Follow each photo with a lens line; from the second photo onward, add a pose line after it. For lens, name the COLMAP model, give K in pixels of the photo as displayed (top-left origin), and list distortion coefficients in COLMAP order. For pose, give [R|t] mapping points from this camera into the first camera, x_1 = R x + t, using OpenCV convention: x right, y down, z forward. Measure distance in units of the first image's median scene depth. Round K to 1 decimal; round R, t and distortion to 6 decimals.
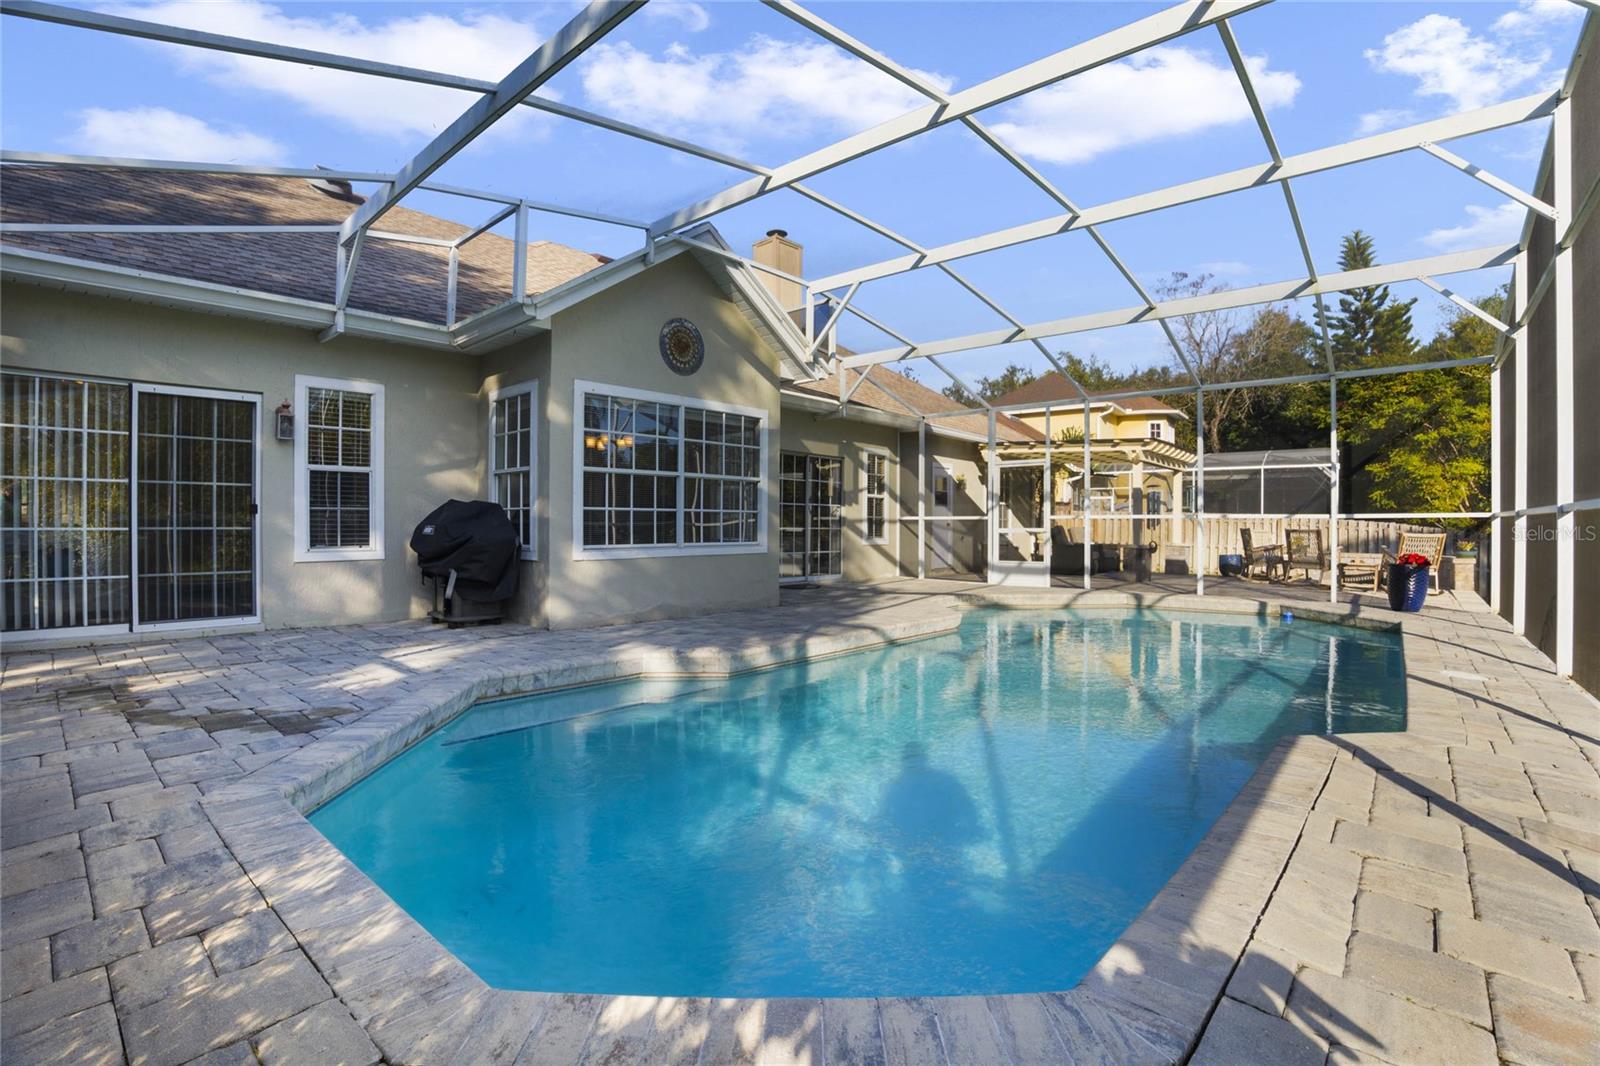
lens RADIAL K [[727.2, 0, 800.0], [0, 727.2, 533.0], [0, 0, 1]] dist [-0.067412, 0.015035]
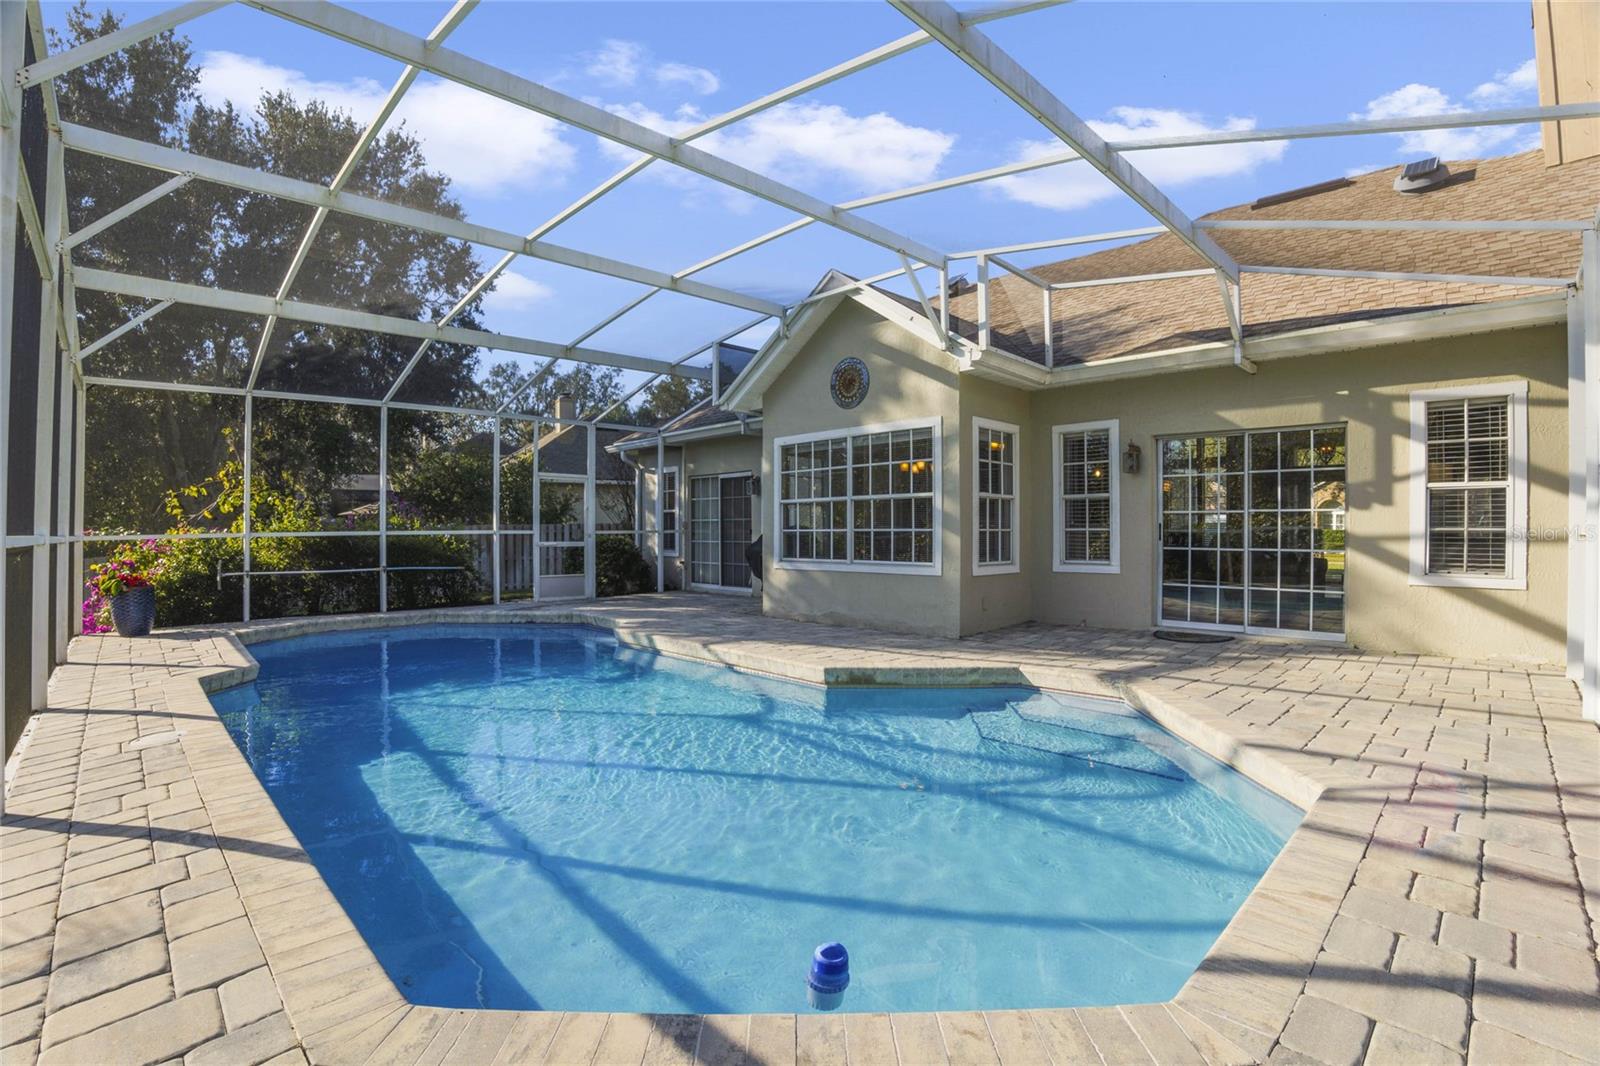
lens RADIAL K [[733.5, 0, 800.0], [0, 733.5, 533.0], [0, 0, 1]] dist [-0.067523, 0.014463]
pose [[-0.048883, -0.000751, -0.998804, 0.897658], [-0.009551, 0.999954, -0.000285, -0.024542], [0.998759, 0.009526, -0.048888, 0.913584]]
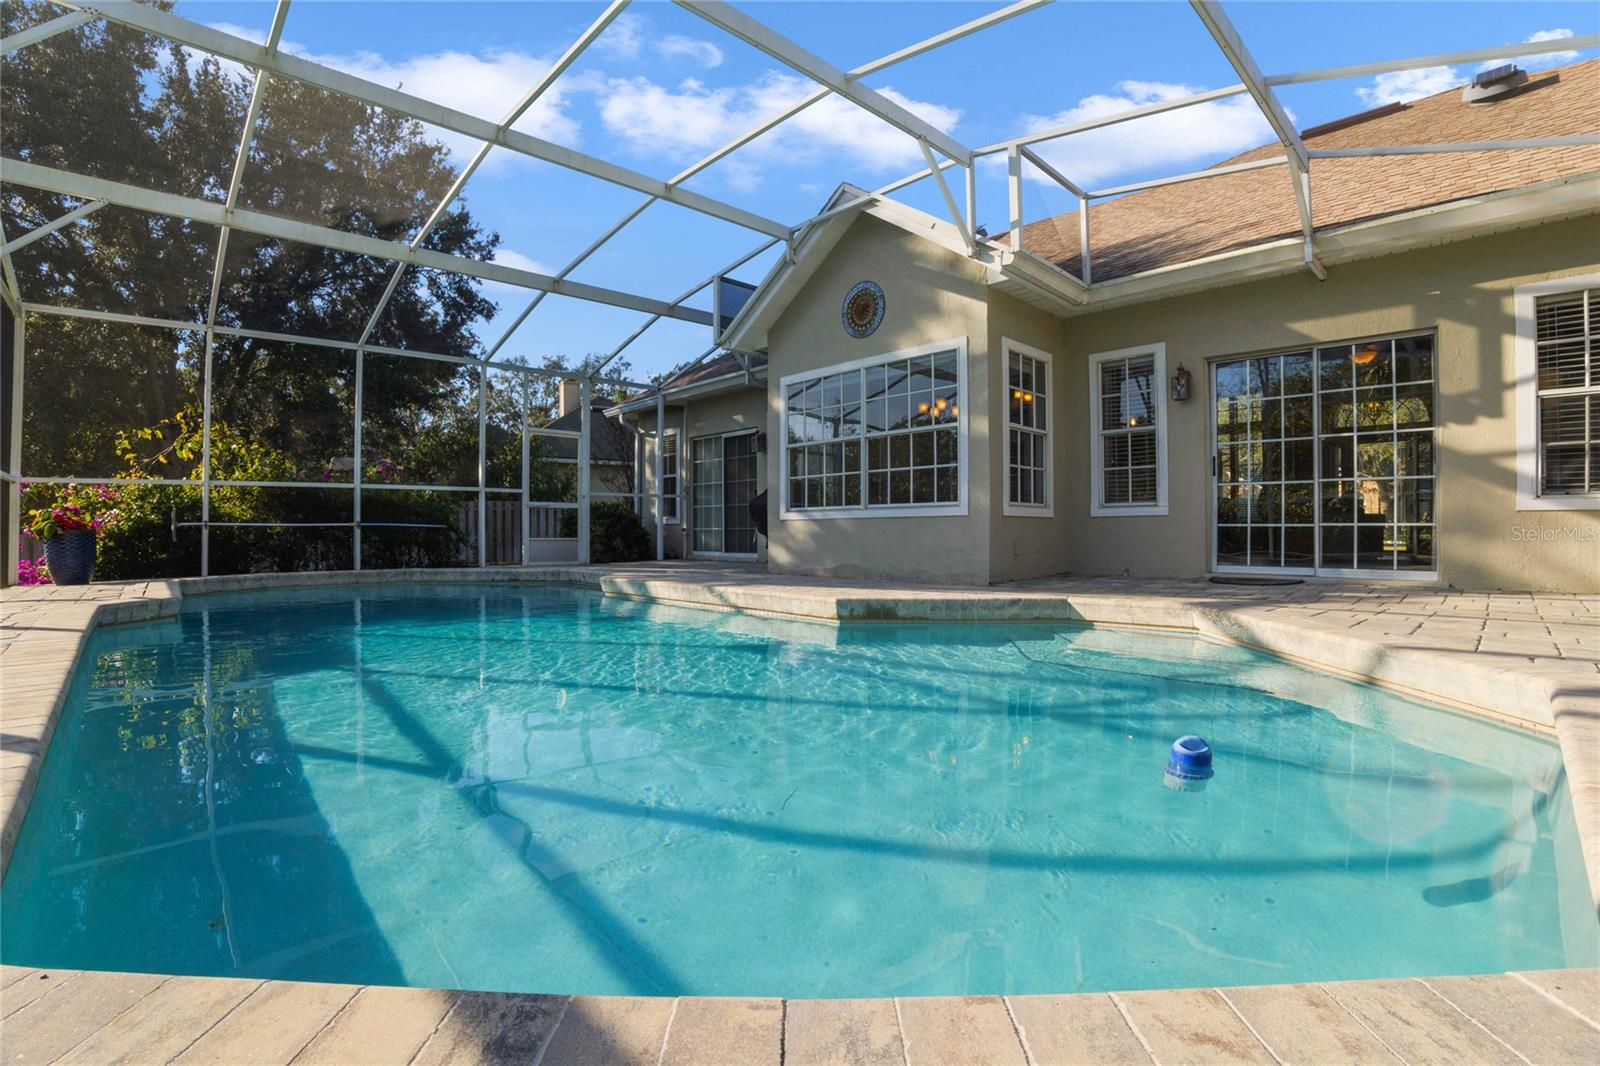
lens RADIAL K [[727.2, 0, 800.0], [0, 727.2, 533.0], [0, 0, 1]] dist [-0.067412, 0.015035]
pose [[-0.062356, -0.006133, -0.998035, 0.785347], [-0.008412, 0.999949, -0.005619, 0.054669], [0.998018, 0.008045, -0.062405, 0.910393]]
